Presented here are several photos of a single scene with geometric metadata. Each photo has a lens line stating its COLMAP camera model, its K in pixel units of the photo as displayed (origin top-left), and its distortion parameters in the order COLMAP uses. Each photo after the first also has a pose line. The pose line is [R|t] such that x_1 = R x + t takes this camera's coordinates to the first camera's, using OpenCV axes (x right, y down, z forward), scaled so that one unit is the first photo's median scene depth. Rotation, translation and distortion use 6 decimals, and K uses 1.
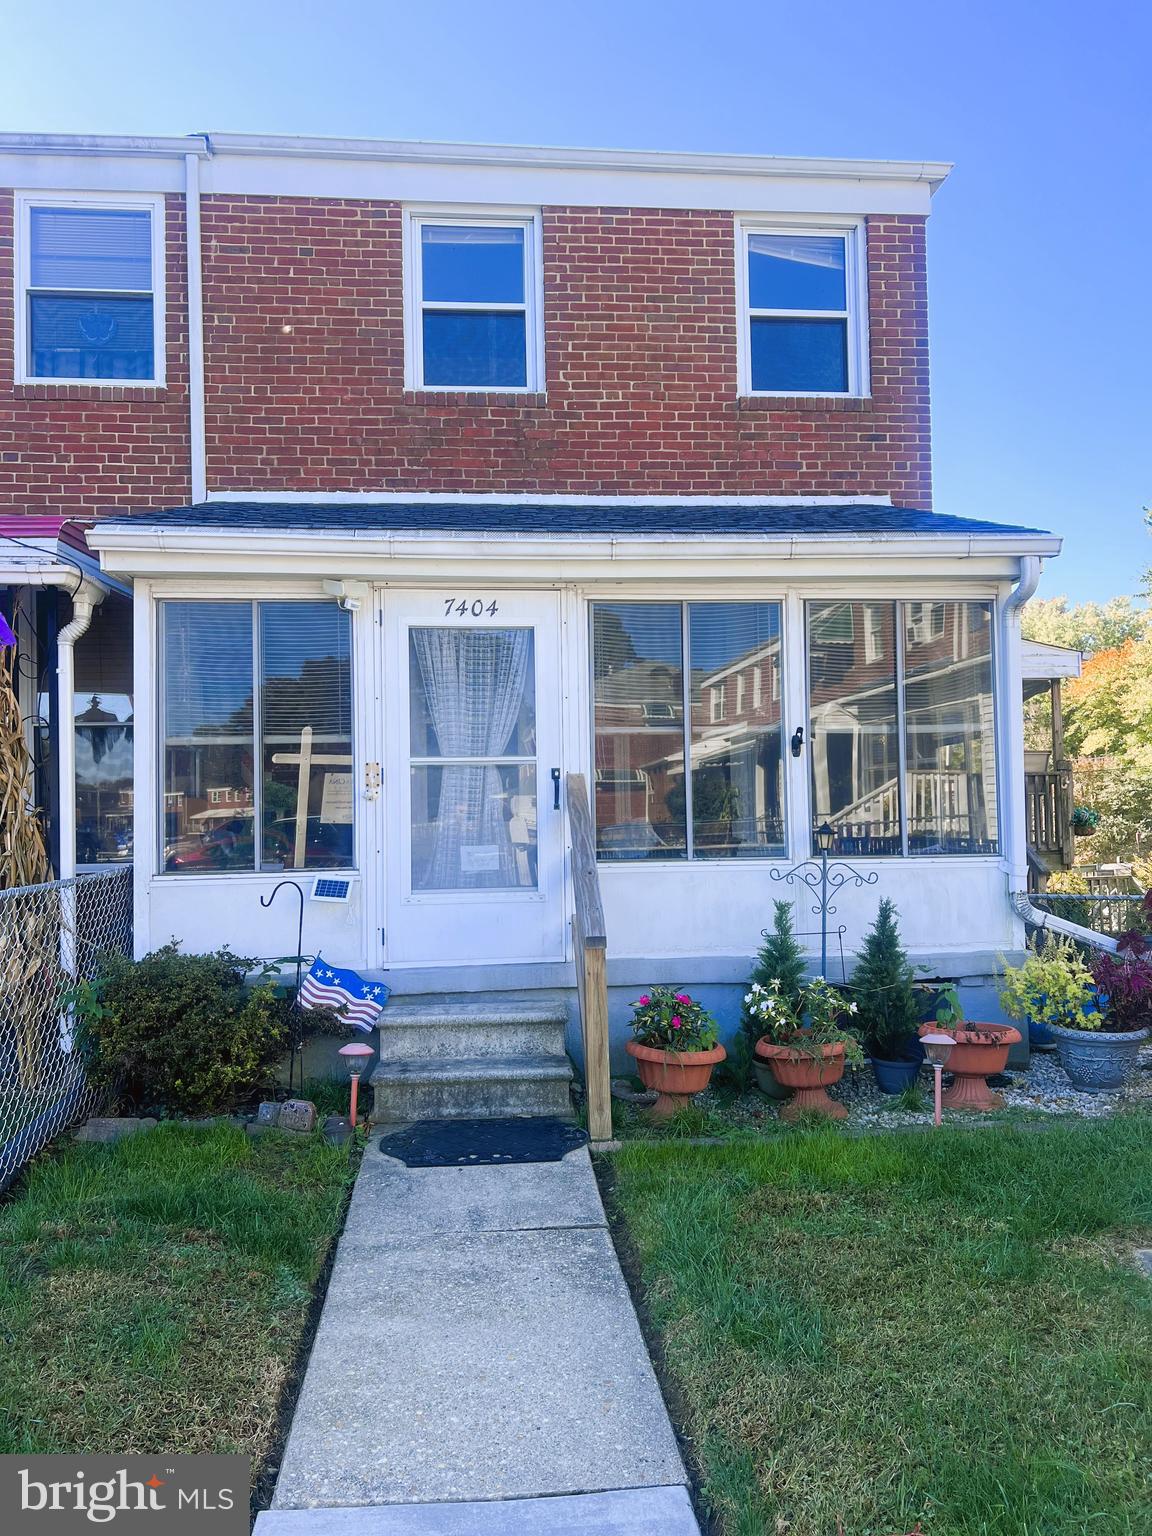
lens RADIAL K [[1162.3, 0, 576.0], [0, 1162.3, 768.0], [0, 0, 1]] dist [0.057765, -0.058930]
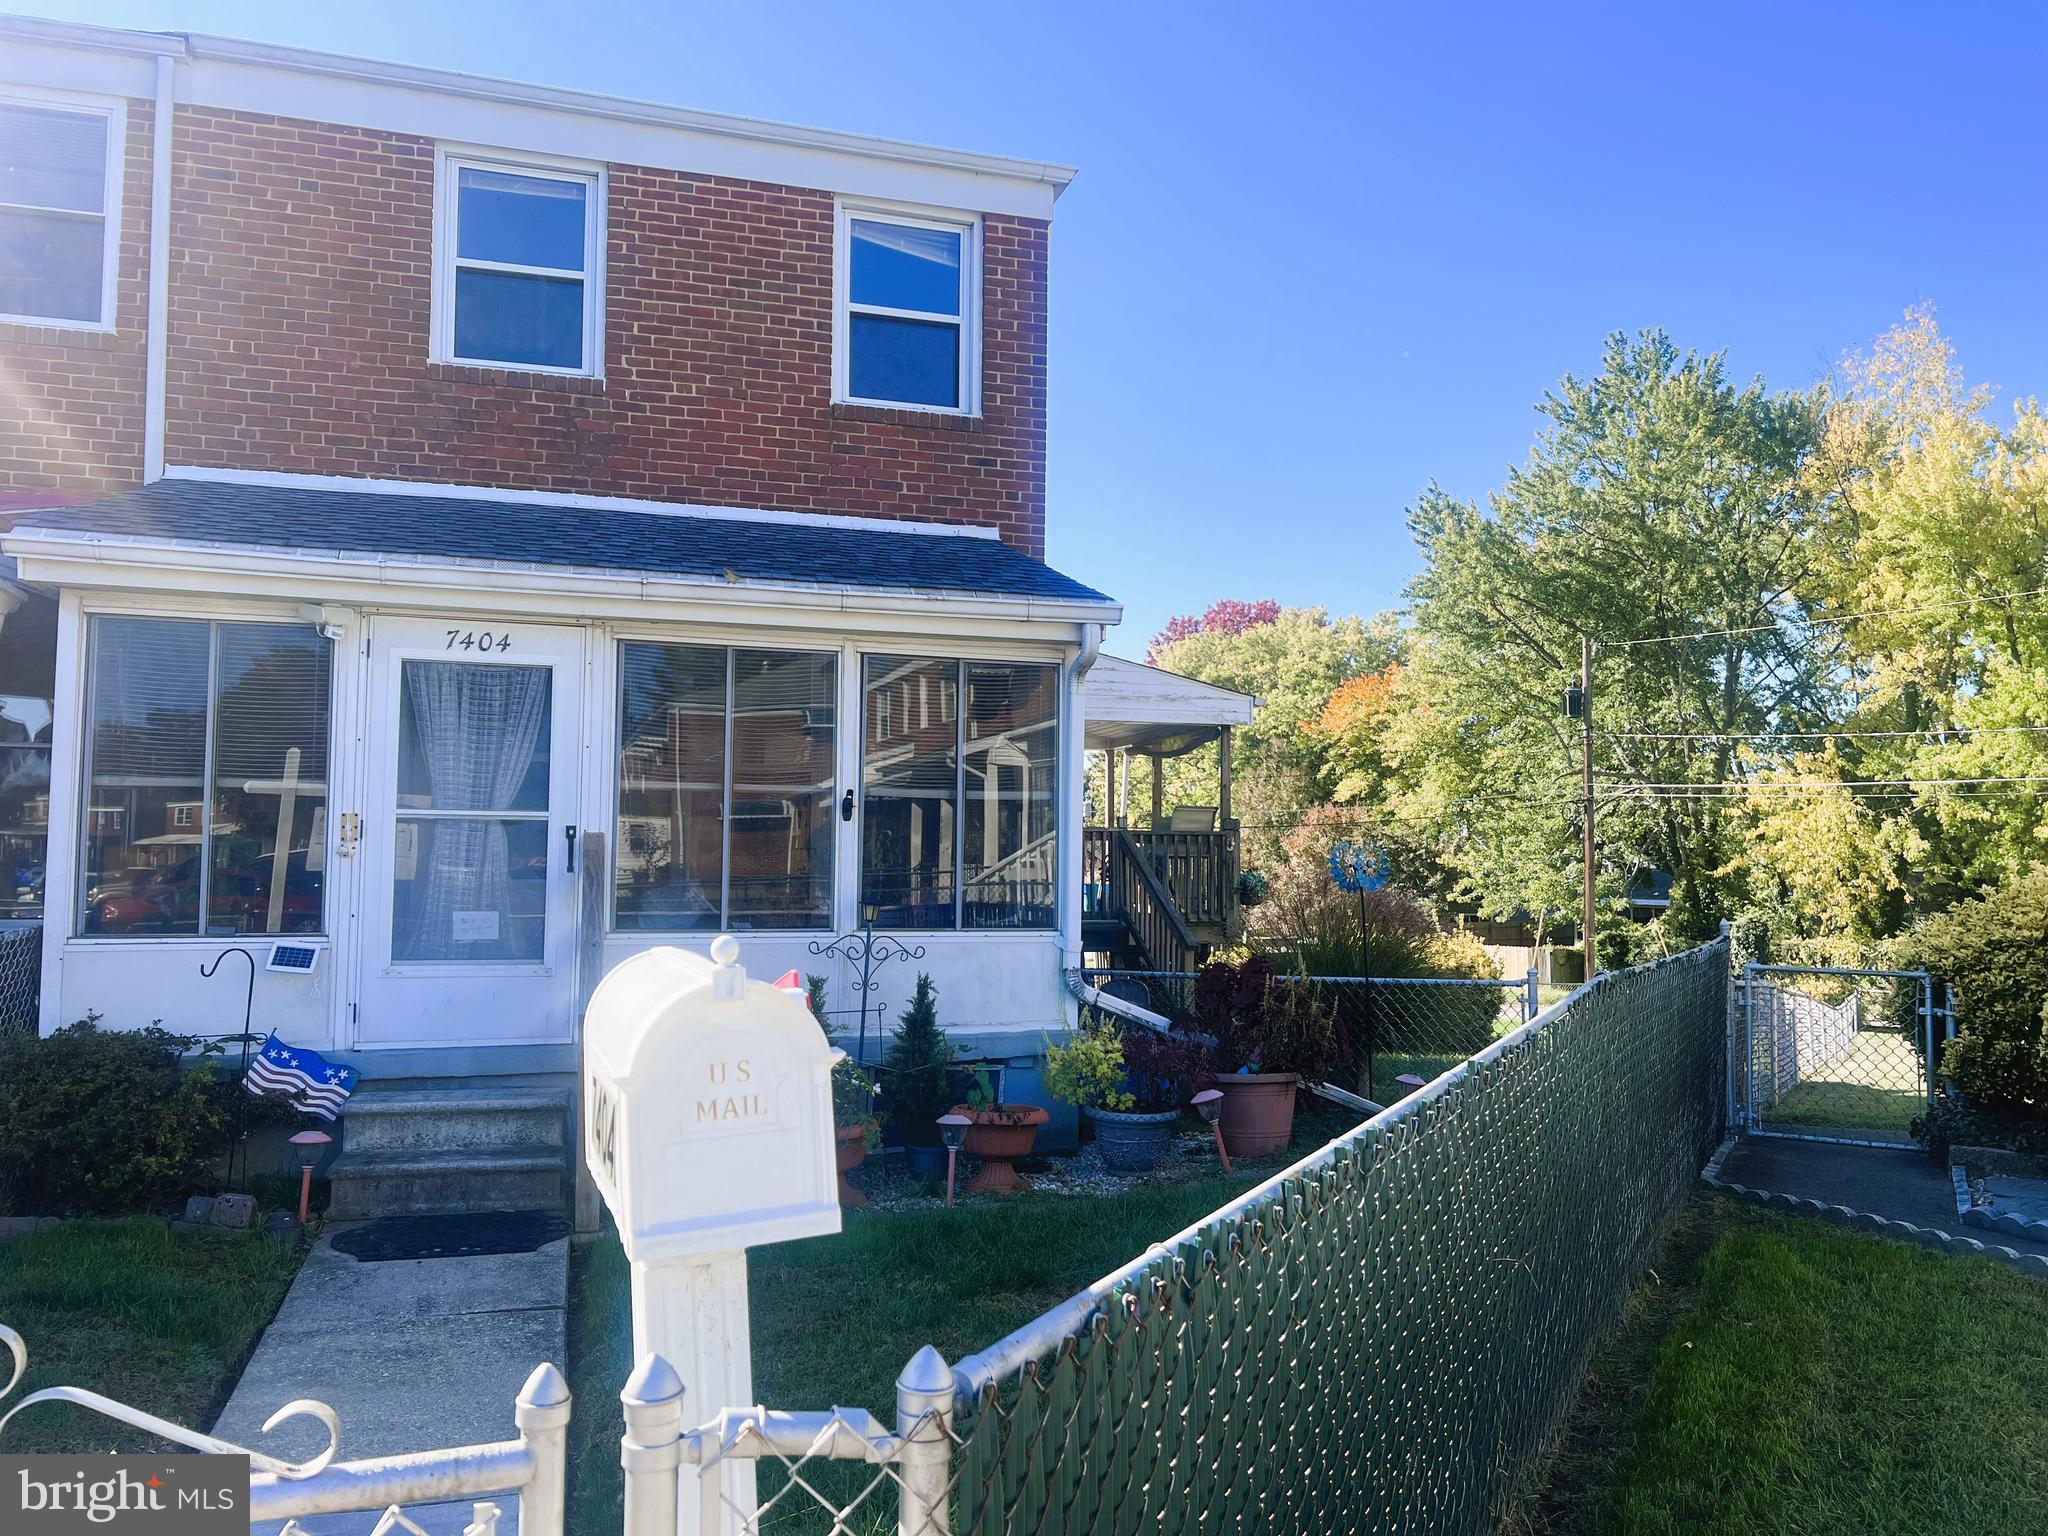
lens RADIAL K [[1549.7, 0, 1022.6], [0, 1549.7, 772.9], [0, 0, 1]] dist [0.057765, -0.058930]
pose [[0.980365, 0.038845, 0.193328, 0.086602], [-0.035695, 0.999167, -0.019756, -0.027957], [-0.193934, 0.012467, 0.980935, -0.237355]]
